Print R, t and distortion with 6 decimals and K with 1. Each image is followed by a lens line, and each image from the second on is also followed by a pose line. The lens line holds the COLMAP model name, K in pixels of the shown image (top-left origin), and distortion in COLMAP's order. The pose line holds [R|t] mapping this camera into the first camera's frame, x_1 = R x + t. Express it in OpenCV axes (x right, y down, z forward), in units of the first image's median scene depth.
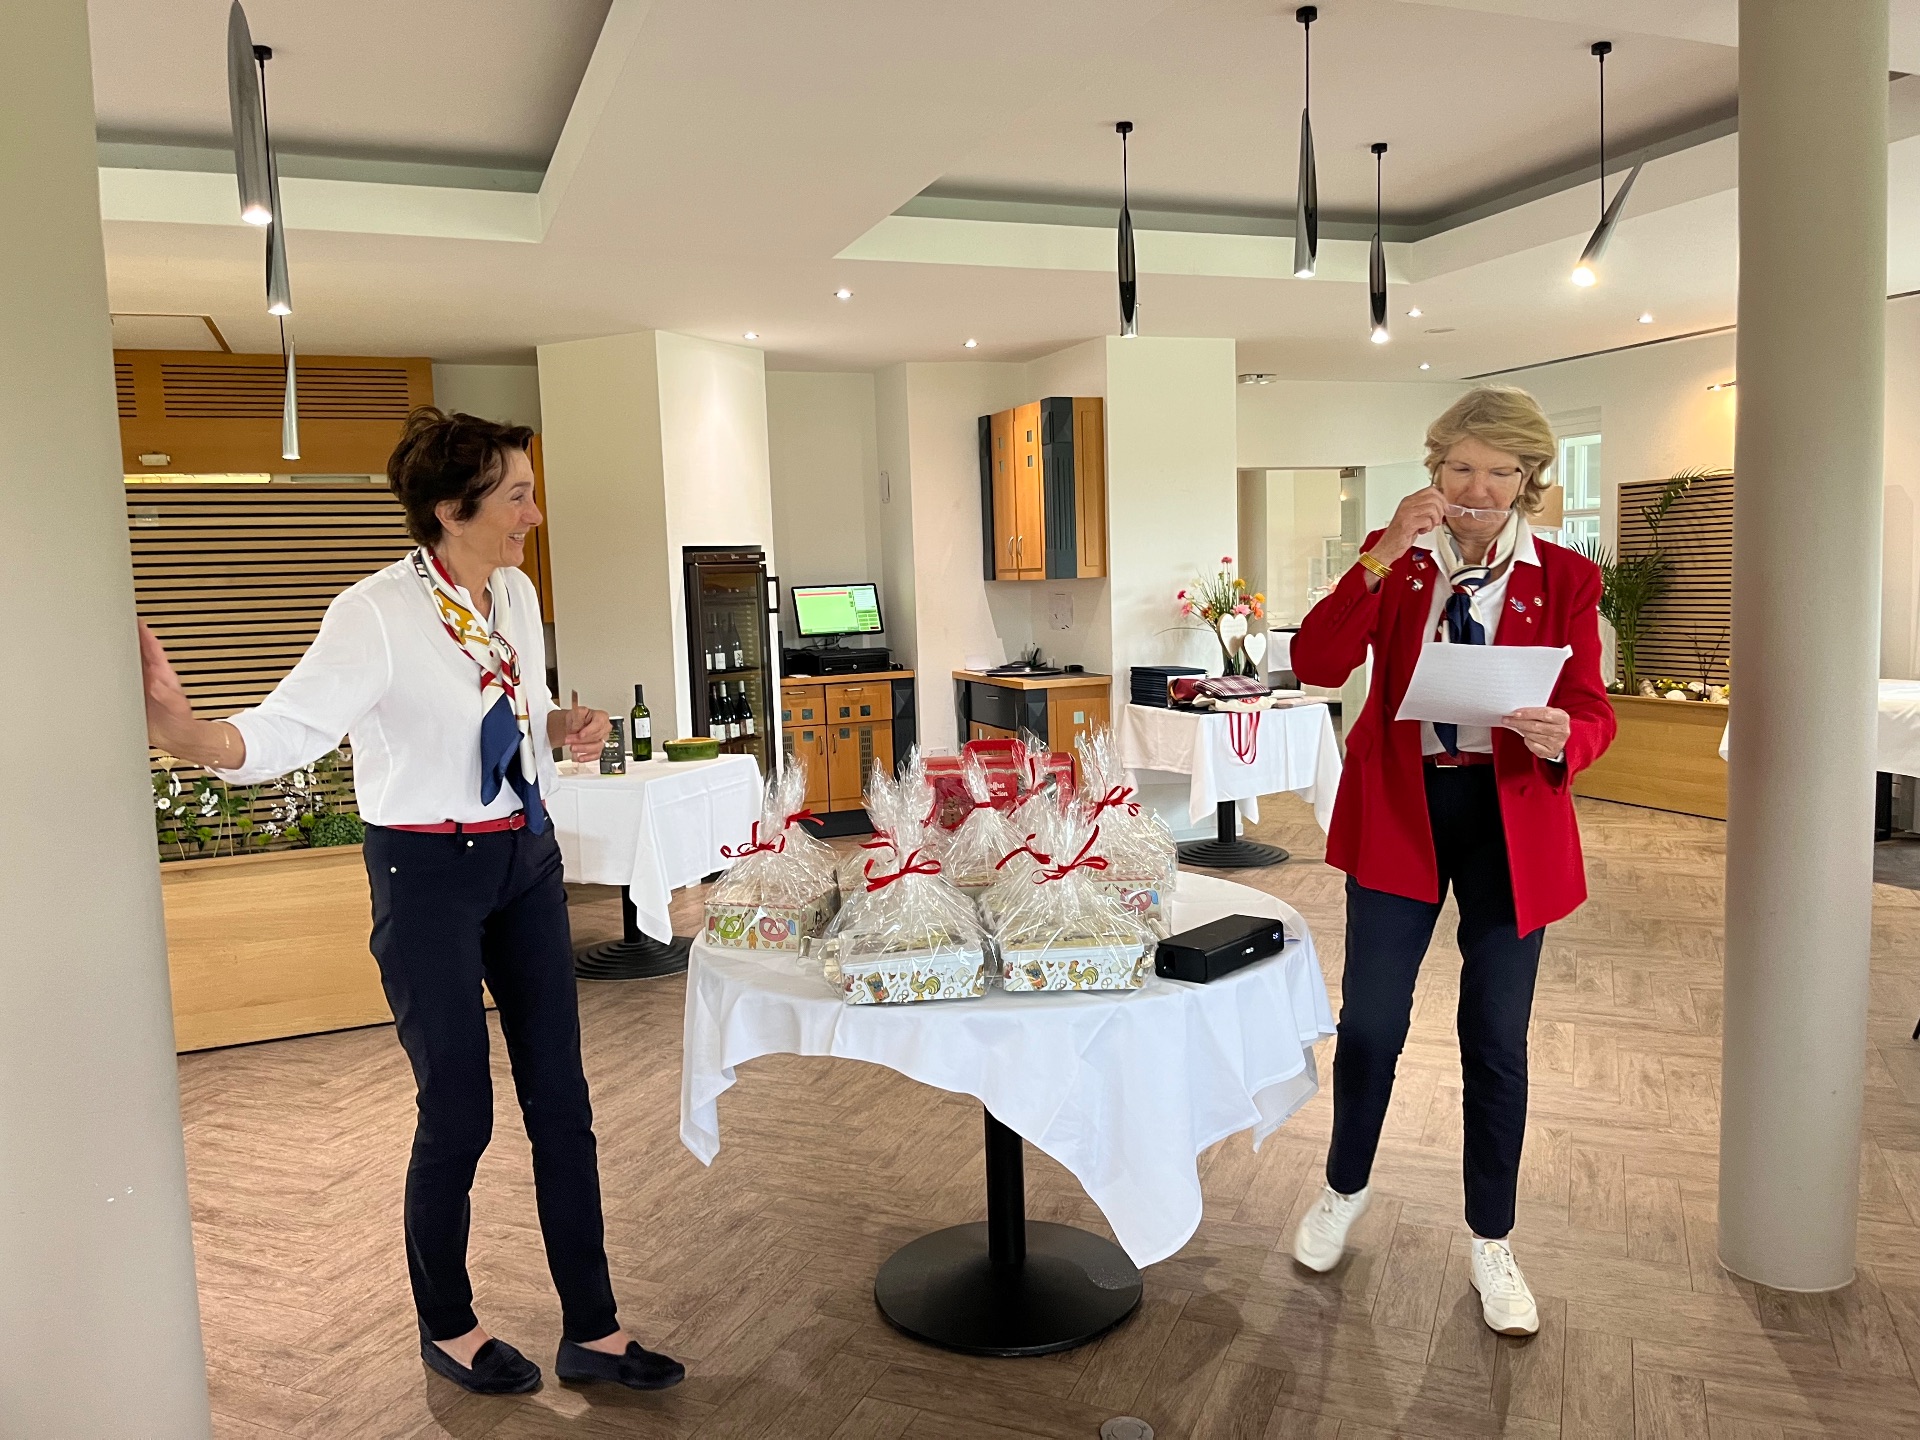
lens RADIAL K [[1431.4, 0, 950.4], [0, 1431.4, 710.8], [0, 0, 1]] dist [0.077319, -0.105695]
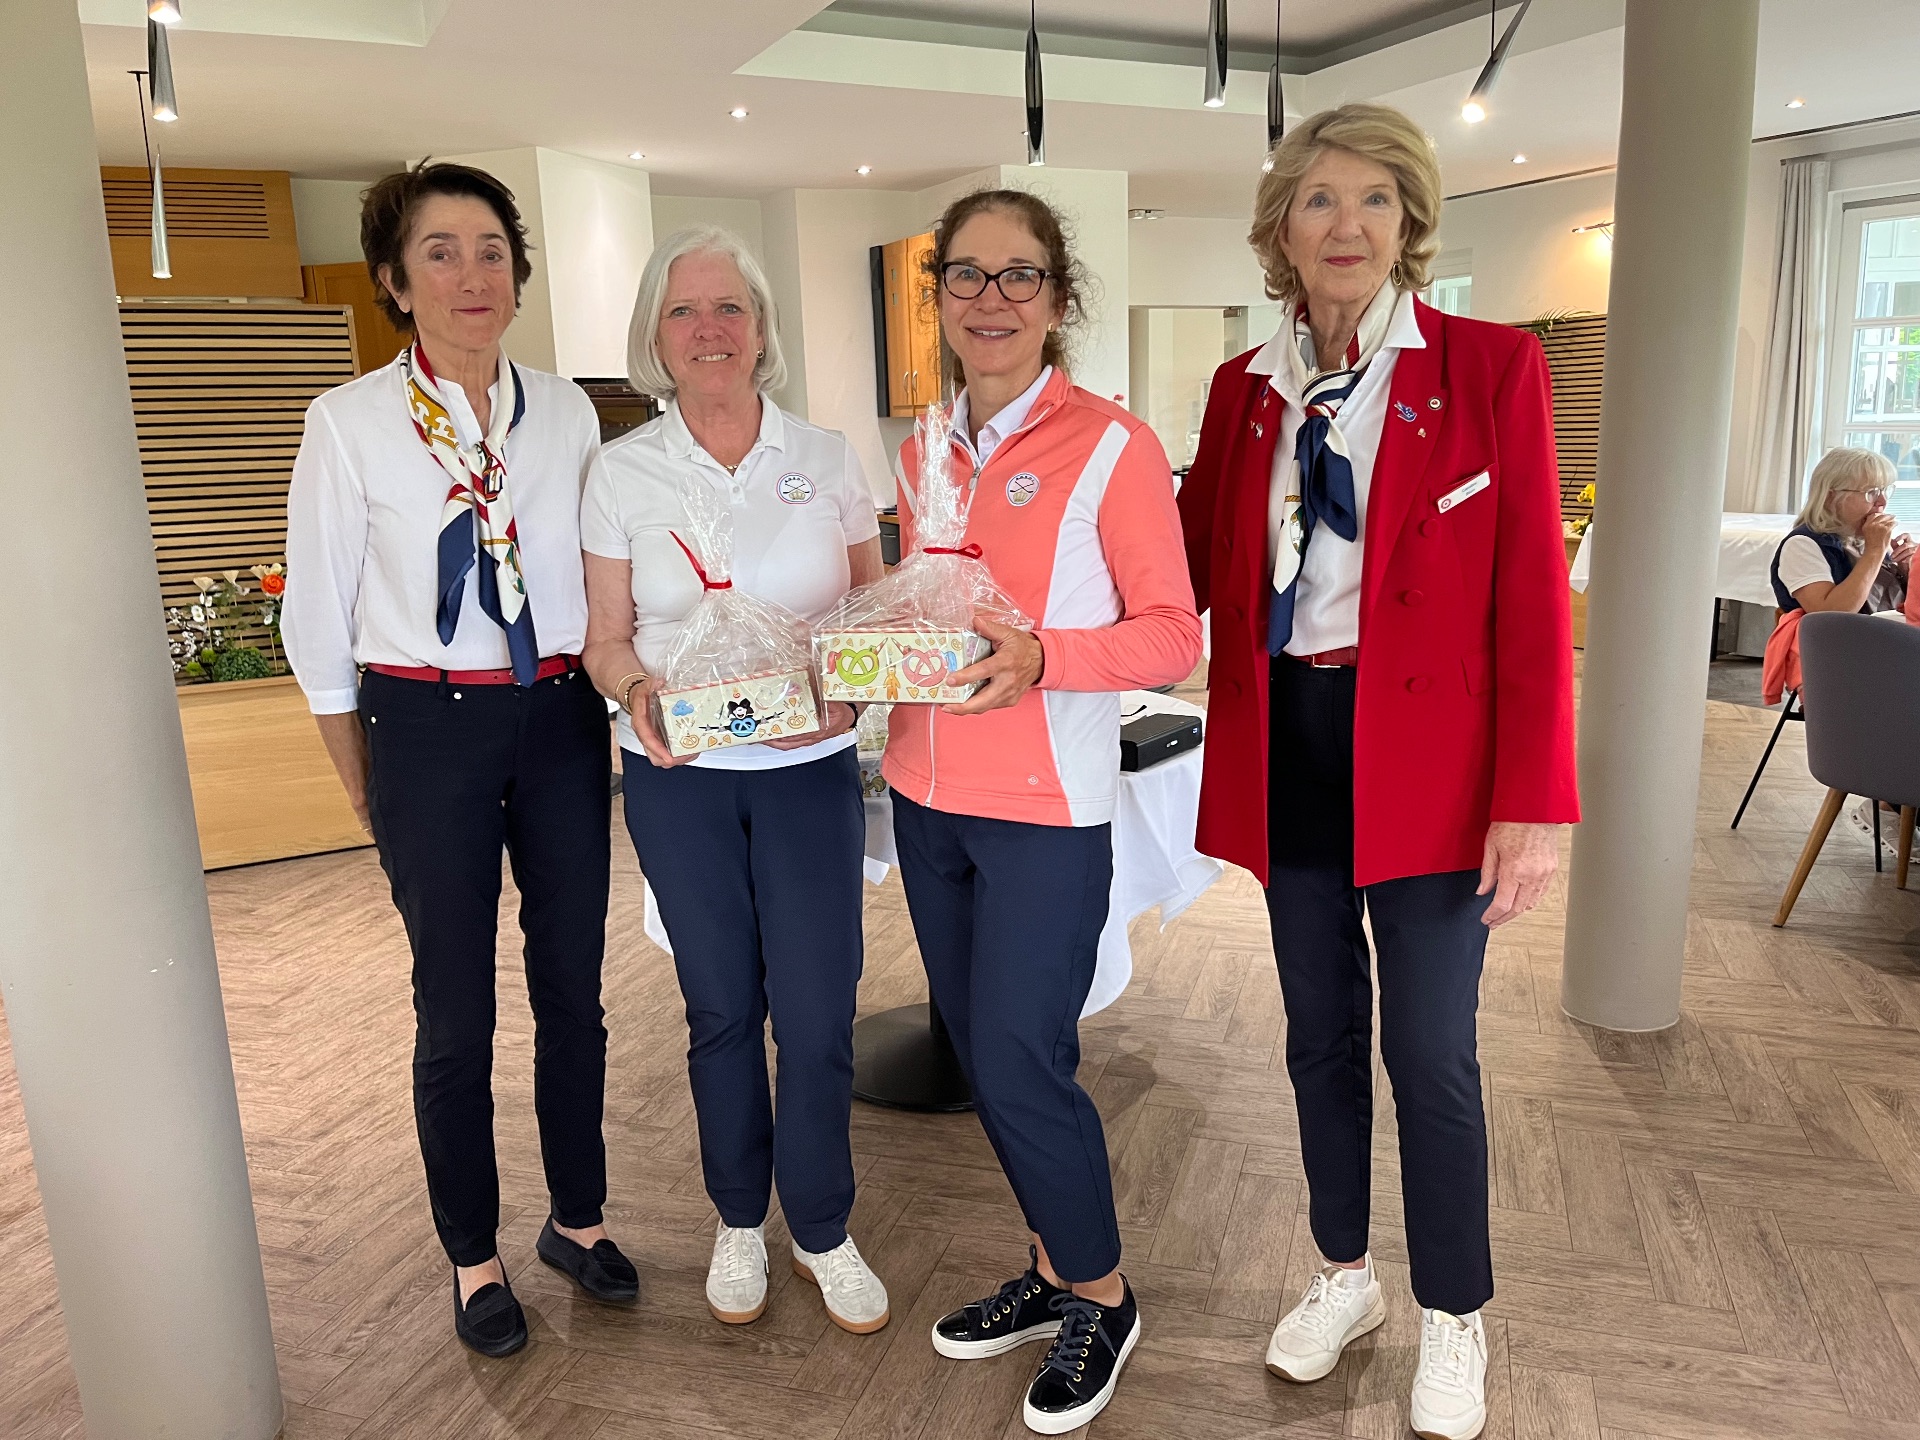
lens RADIAL K [[1431.4, 0, 971.9], [0, 1431.4, 726.1], [0, 0, 1]] dist [0.077319, -0.105695]
pose [[0.994581, -0.017439, 0.102489, -0.034745], [0.005653, 0.993444, 0.114182, 0.015997], [-0.103808, -0.112984, 0.988159, -0.040452]]
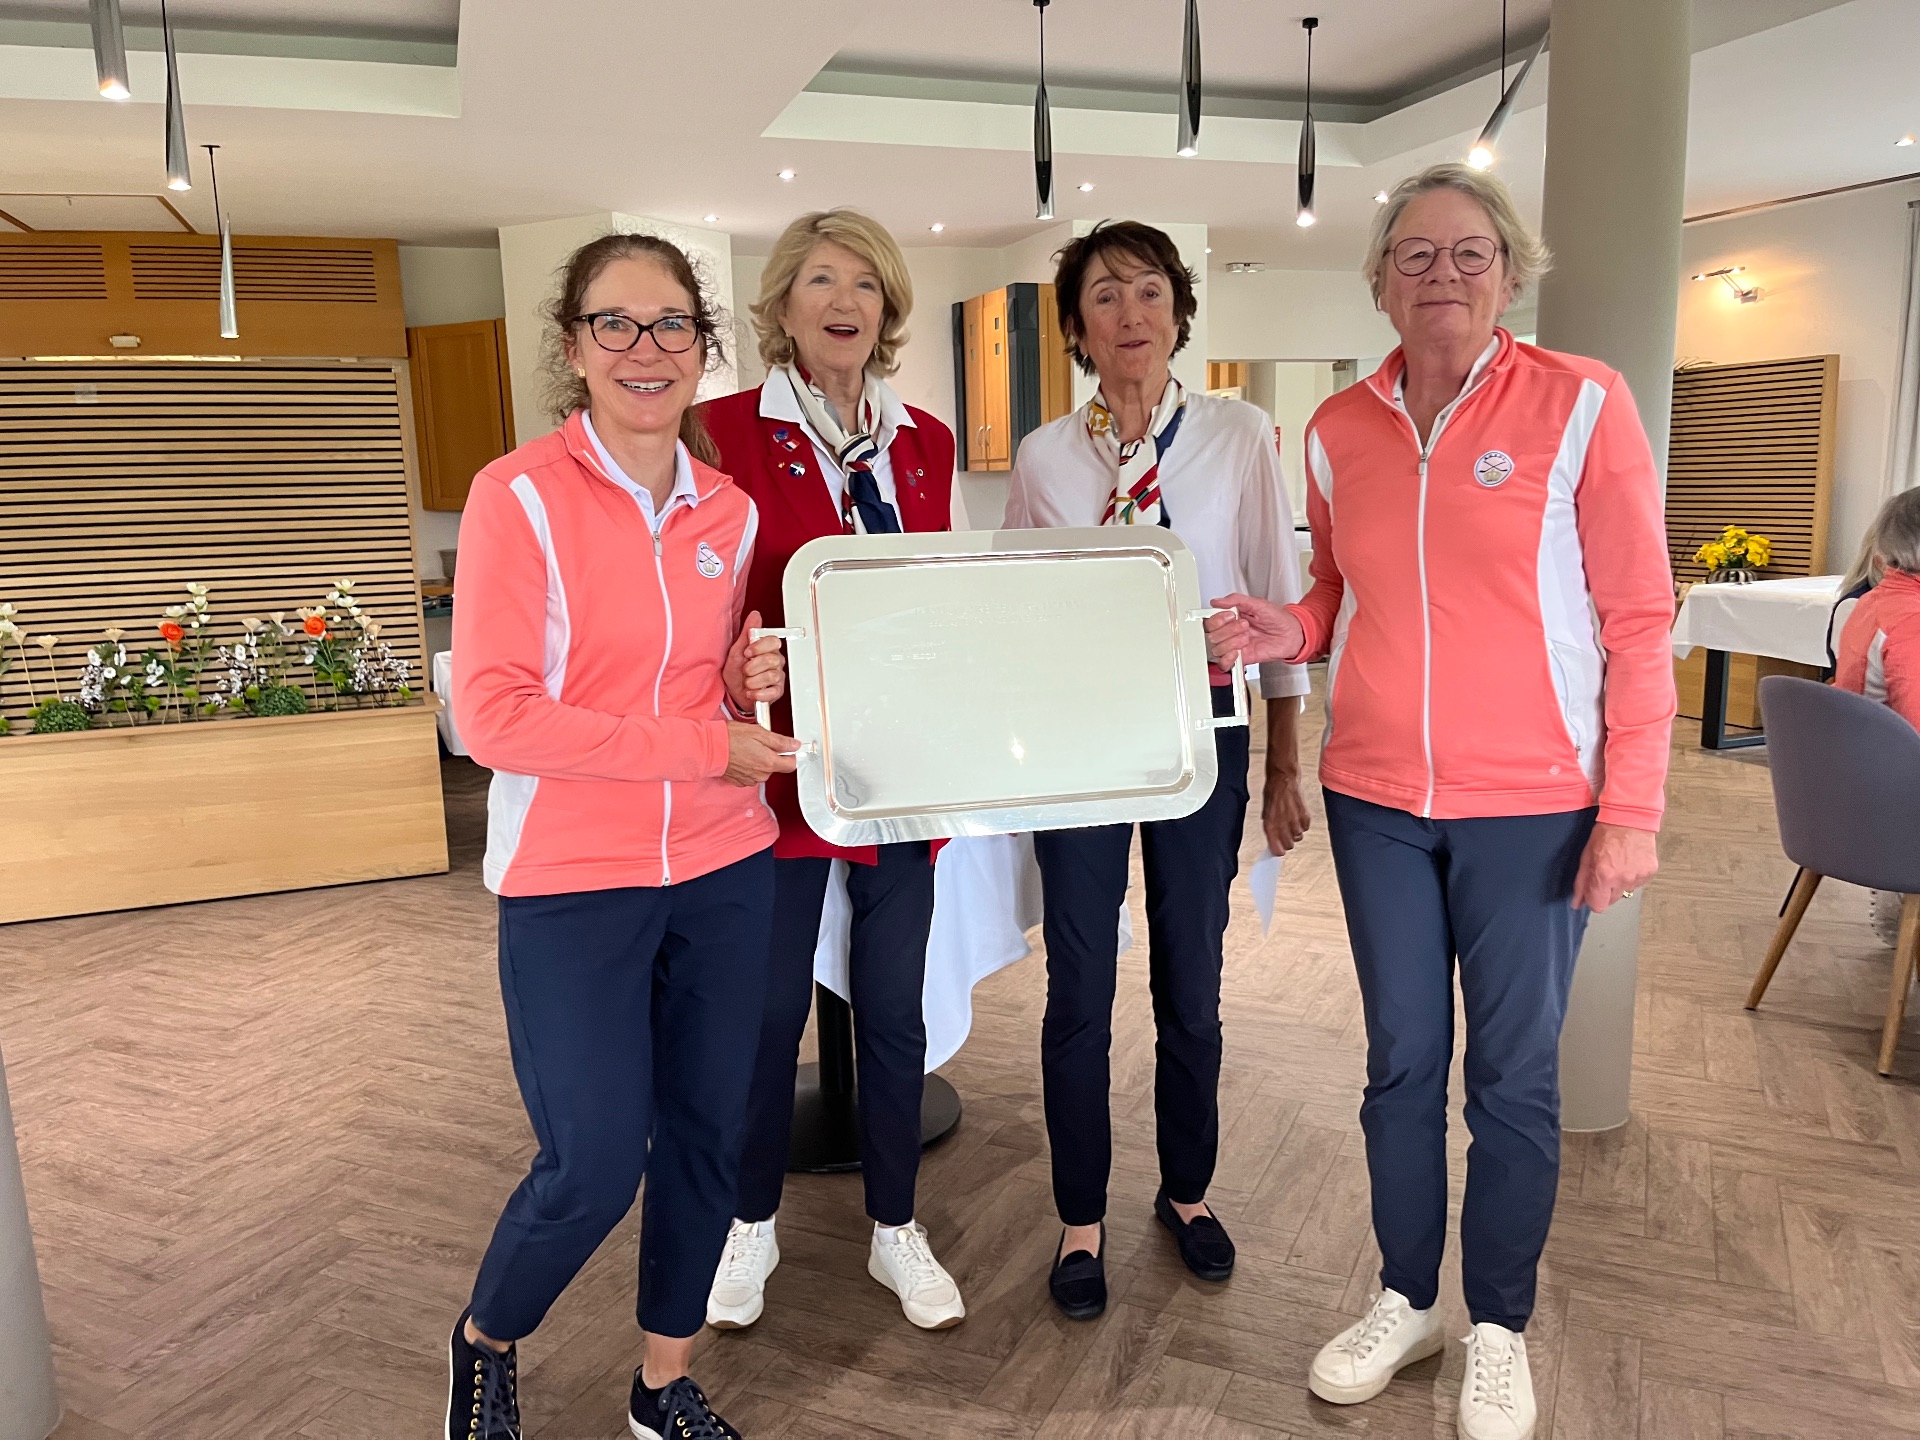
lens RADIAL K [[1431.4, 0, 973.4], [0, 1431.4, 734.1], [0, 0, 1]] dist [0.077319, -0.105695]
pose [[0.999738, 0.011561, -0.019748, 0.110807], [-0.009882, 0.996493, 0.083096, 0.016467], [0.020639, -0.082879, 0.996346, -0.033502]]
